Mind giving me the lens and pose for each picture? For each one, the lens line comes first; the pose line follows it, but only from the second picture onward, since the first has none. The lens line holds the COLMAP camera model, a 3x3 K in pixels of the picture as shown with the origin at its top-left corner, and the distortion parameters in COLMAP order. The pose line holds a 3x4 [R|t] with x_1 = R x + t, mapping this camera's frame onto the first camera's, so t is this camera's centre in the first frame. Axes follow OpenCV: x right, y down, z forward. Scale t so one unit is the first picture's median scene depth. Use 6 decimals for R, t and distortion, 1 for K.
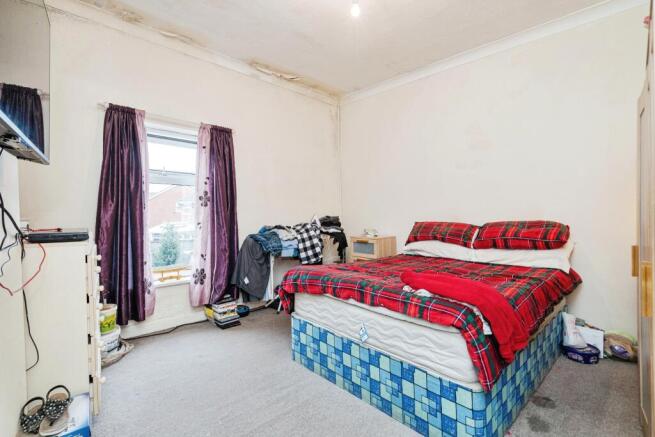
lens RADIAL K [[309.6, 0, 326.2], [0, 309.6, 213.6], [0, 0, 1]] dist [0.002554, 0.000797]
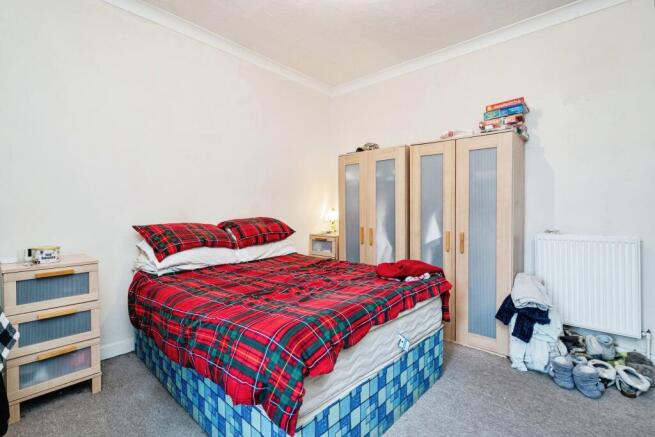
lens RADIAL K [[309.6, 0, 325.9], [0, 309.6, 217.1], [0, 0, 1]] dist [0.002554, 0.000797]
pose [[-0.030798, -0.018465, 0.999355, -0.468101], [0.015010, 0.999708, 0.018934, 0.000452], [-0.999413, 0.015583, -0.030511, 0.742210]]
